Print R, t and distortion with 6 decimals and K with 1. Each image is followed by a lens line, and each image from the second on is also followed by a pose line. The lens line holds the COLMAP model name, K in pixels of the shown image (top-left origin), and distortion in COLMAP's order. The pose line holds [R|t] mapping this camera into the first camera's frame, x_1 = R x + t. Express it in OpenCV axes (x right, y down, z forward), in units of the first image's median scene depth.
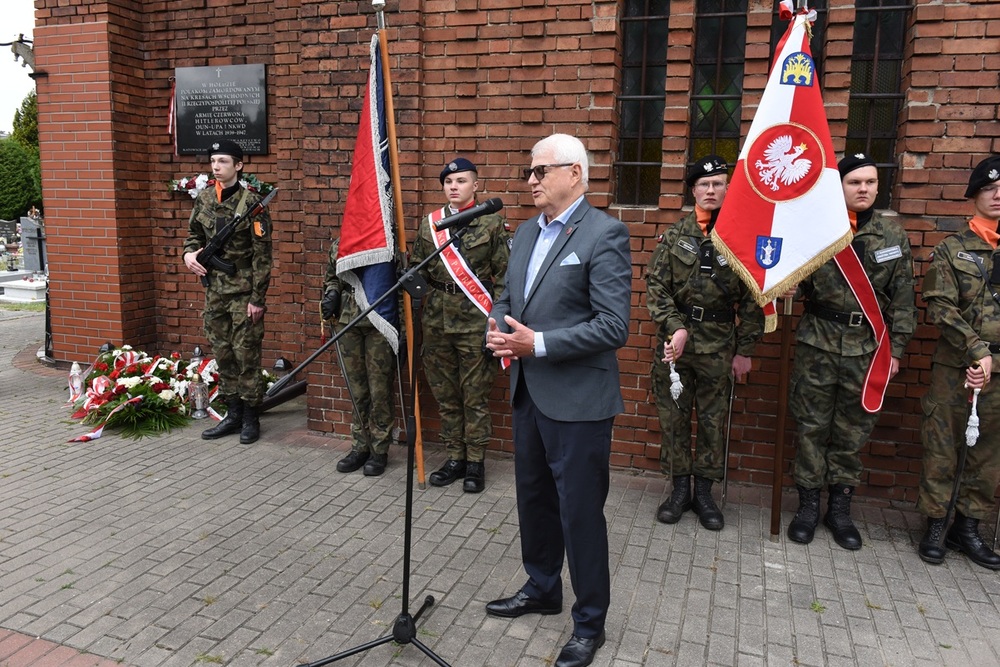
lens RADIAL K [[745.4, 0, 499.9], [0, 745.4, 331.3], [0, 0, 1]] dist [-0.029614, -0.006068]
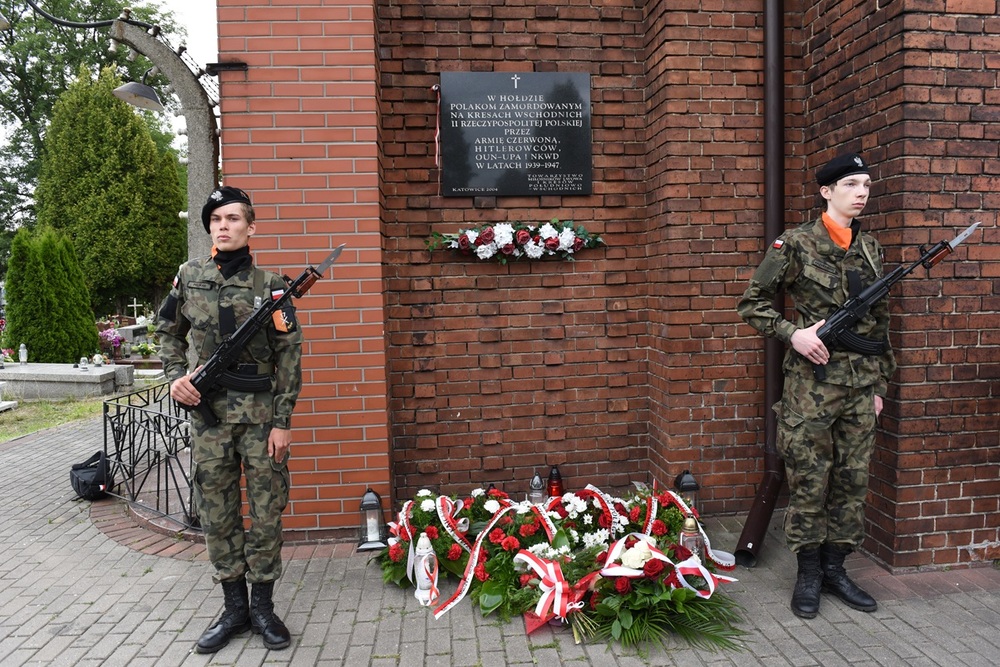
lens RADIAL K [[689.1, 0, 500.0], [0, 689.1, 333.5], [0, 0, 1]] dist [-0.045596, 0.000322]
pose [[0.921358, -0.077004, 0.381011, -0.734677], [0.108678, 0.992123, -0.062294, -0.078322], [-0.373213, 0.098803, 0.922469, 0.468259]]
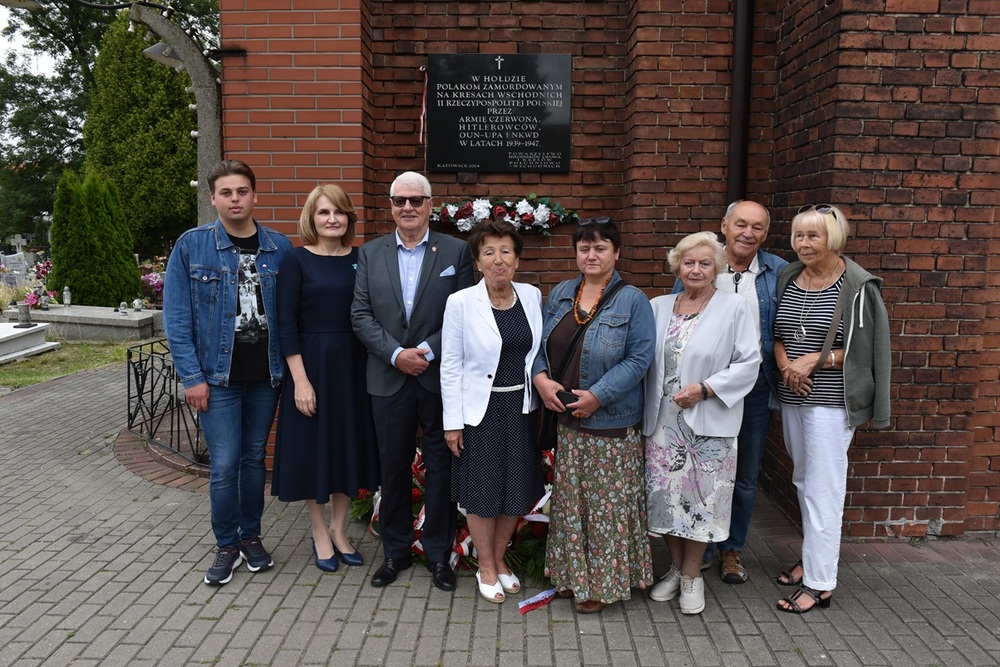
lens RADIAL K [[745.4, 0, 499.9], [0, 745.4, 331.3], [0, 0, 1]] dist [-0.029614, -0.006068]
pose [[0.955325, -0.061329, 0.289125, -0.678935], [0.066913, 0.997714, -0.009458, -0.080158], [-0.287884, 0.028382, 0.957245, 0.321043]]
